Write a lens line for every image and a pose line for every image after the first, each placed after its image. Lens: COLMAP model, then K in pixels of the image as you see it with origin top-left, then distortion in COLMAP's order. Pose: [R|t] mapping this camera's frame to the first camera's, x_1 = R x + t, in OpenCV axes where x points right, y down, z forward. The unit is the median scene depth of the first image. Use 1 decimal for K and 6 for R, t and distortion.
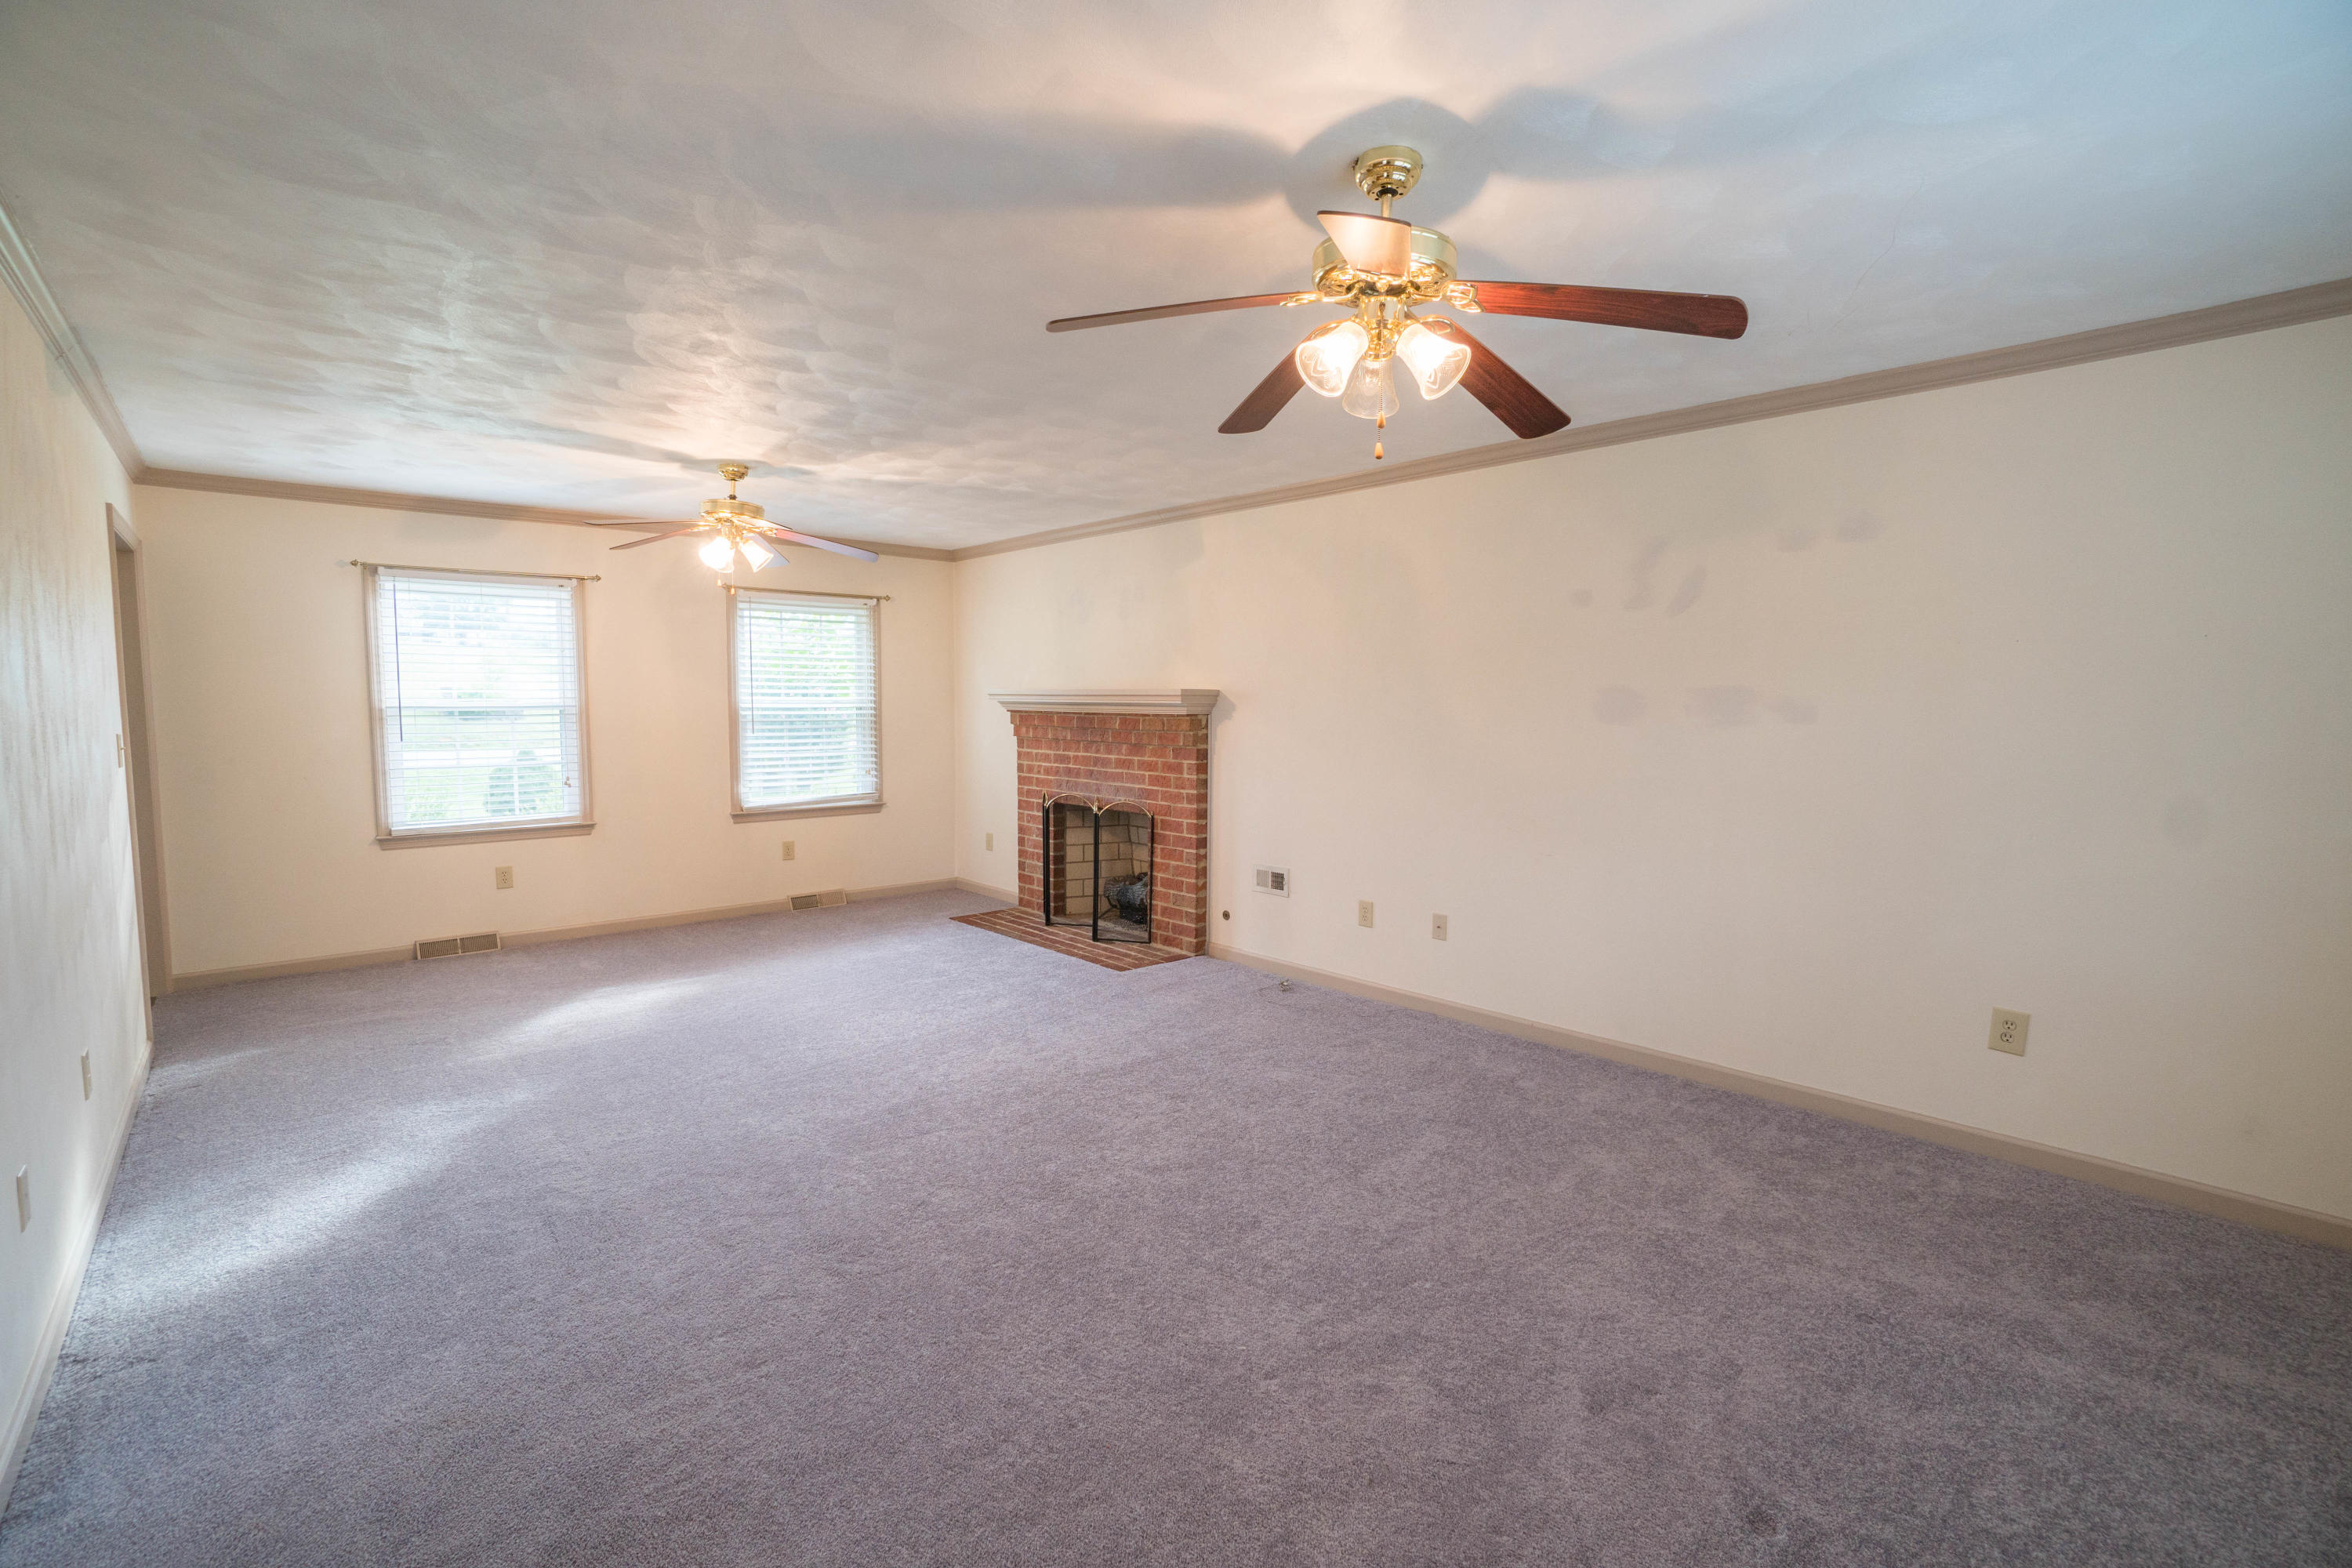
lens RADIAL K [[1037.3, 0, 1176.0], [0, 1037.3, 784.0], [0, 0, 1]] dist [-0.042994, -0.000111]
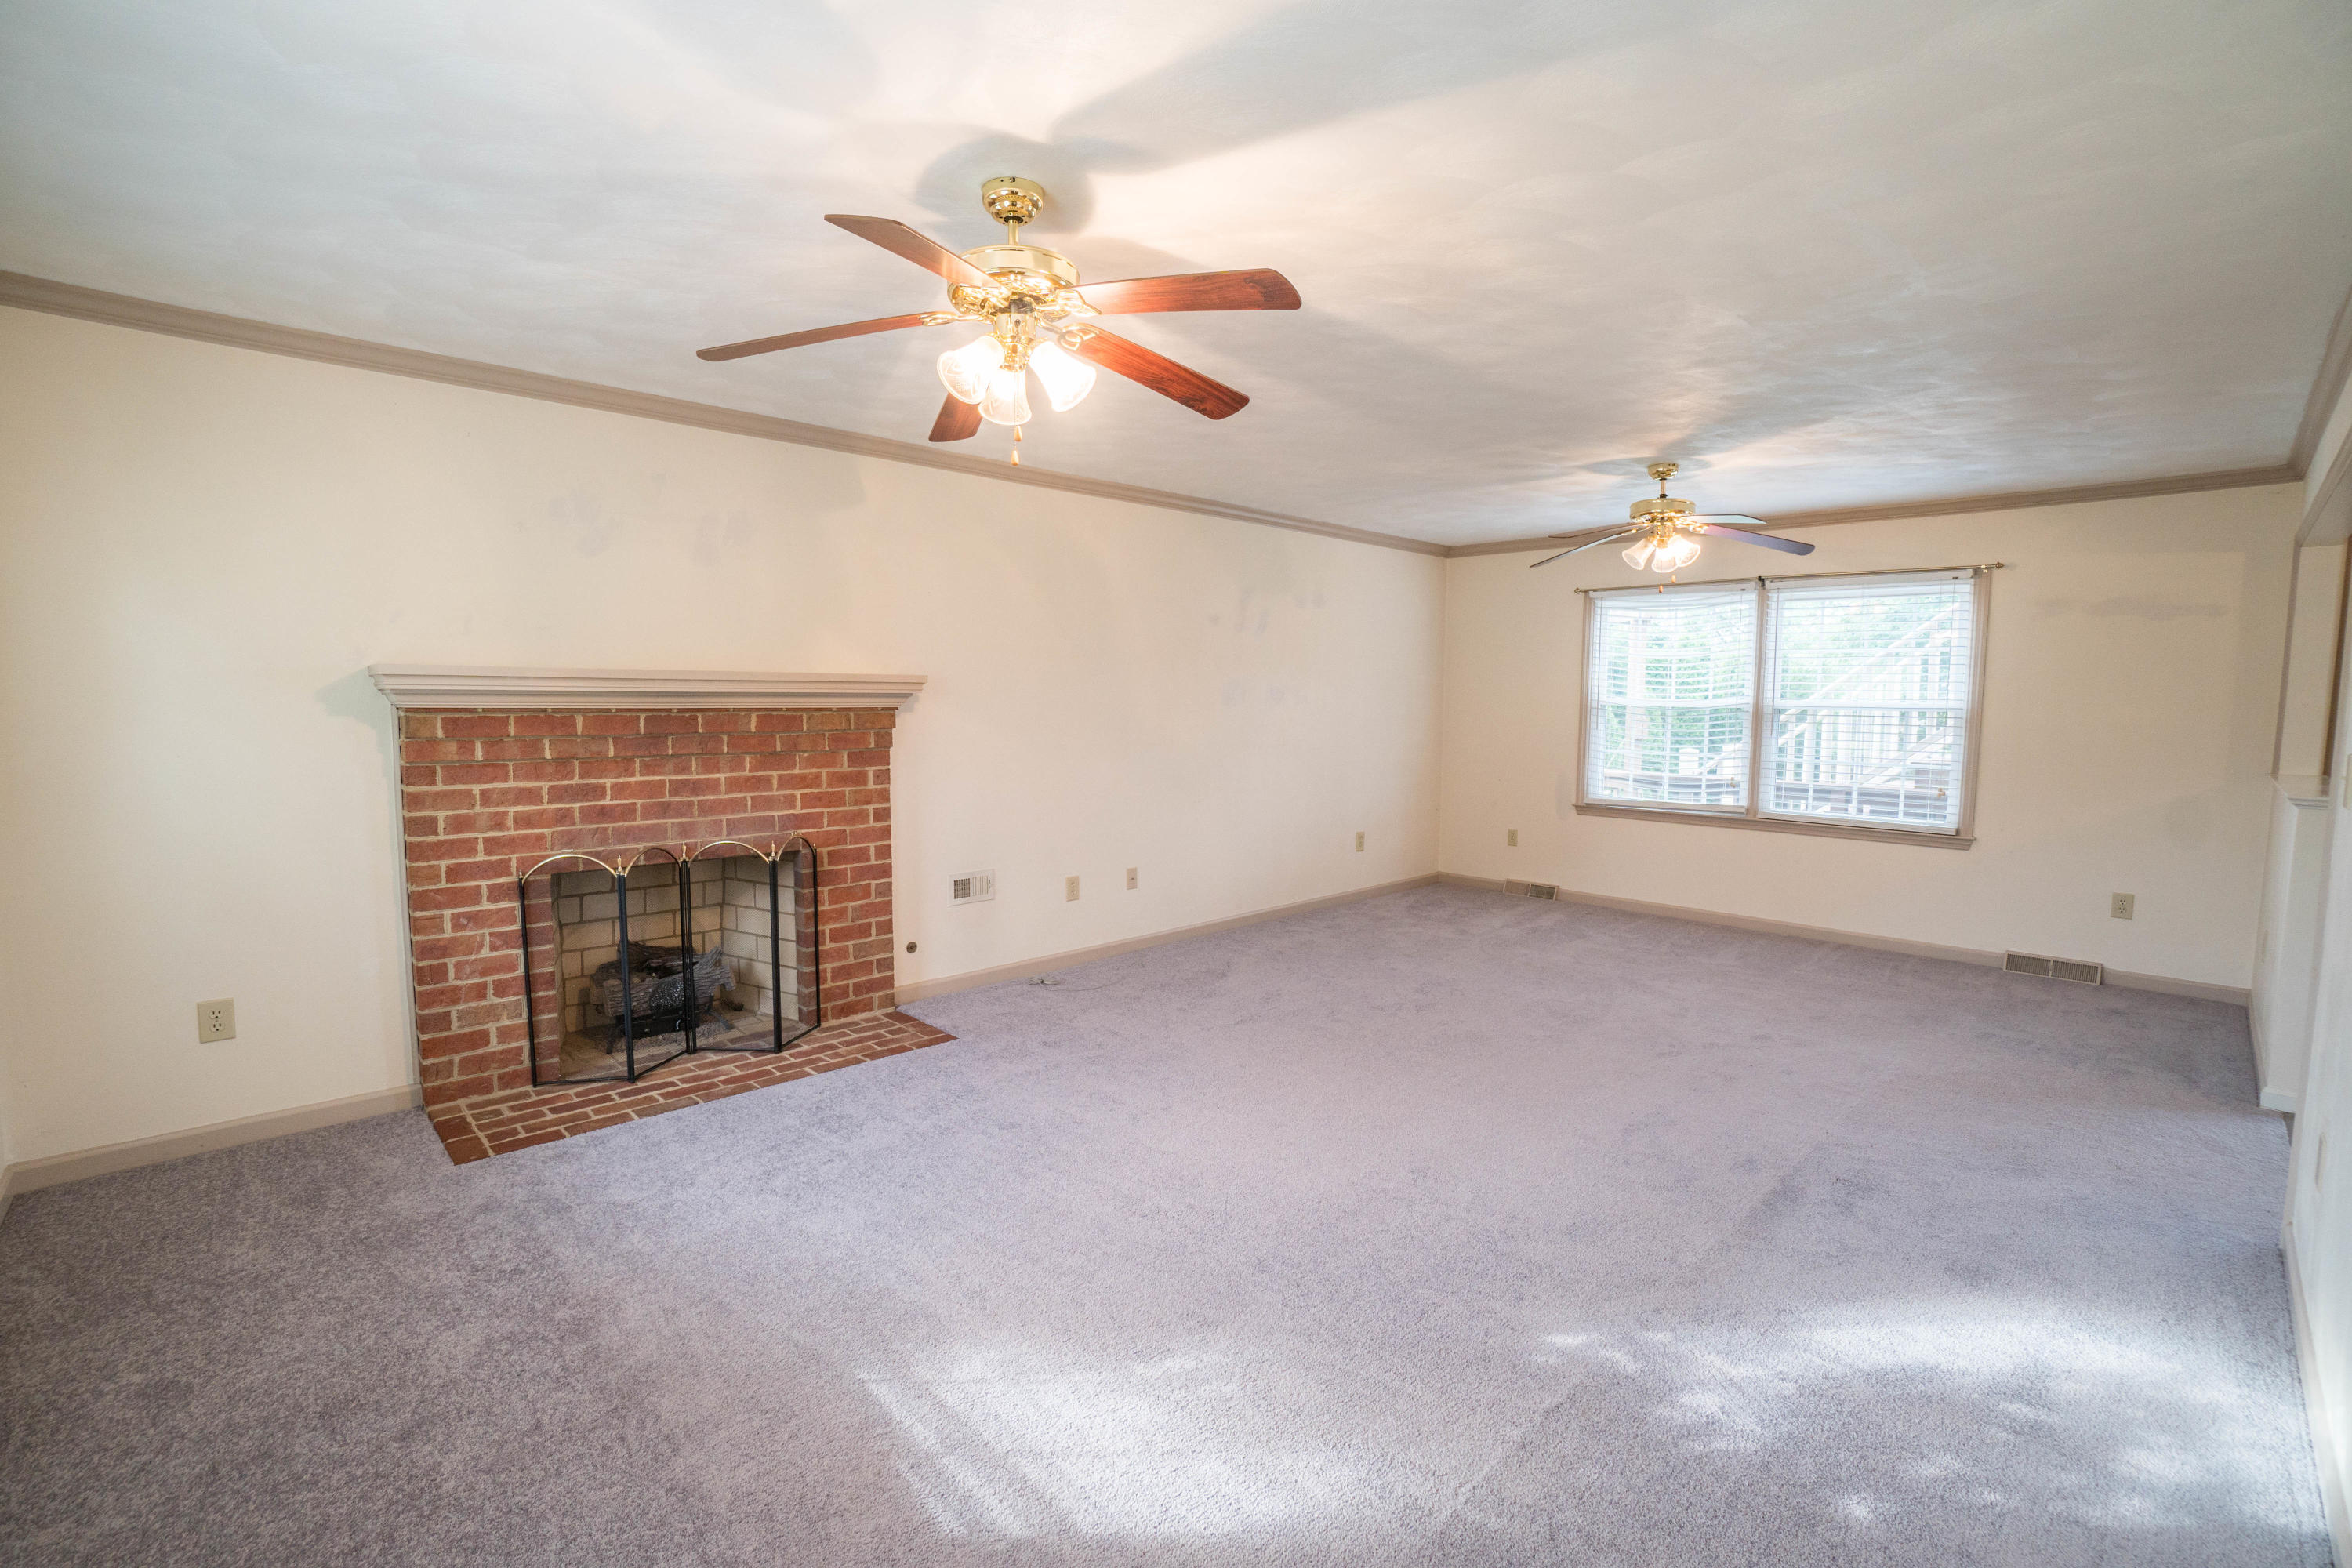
lens RADIAL K [[1037.3, 0, 1176.0], [0, 1037.3, 784.0], [0, 0, 1]] dist [-0.042994, -0.000111]
pose [[-0.029011, -0.093428, 0.995203, -0.735193], [0.070602, 0.992944, 0.095274, -0.064640], [-0.997083, 0.073028, -0.022210, 0.758537]]
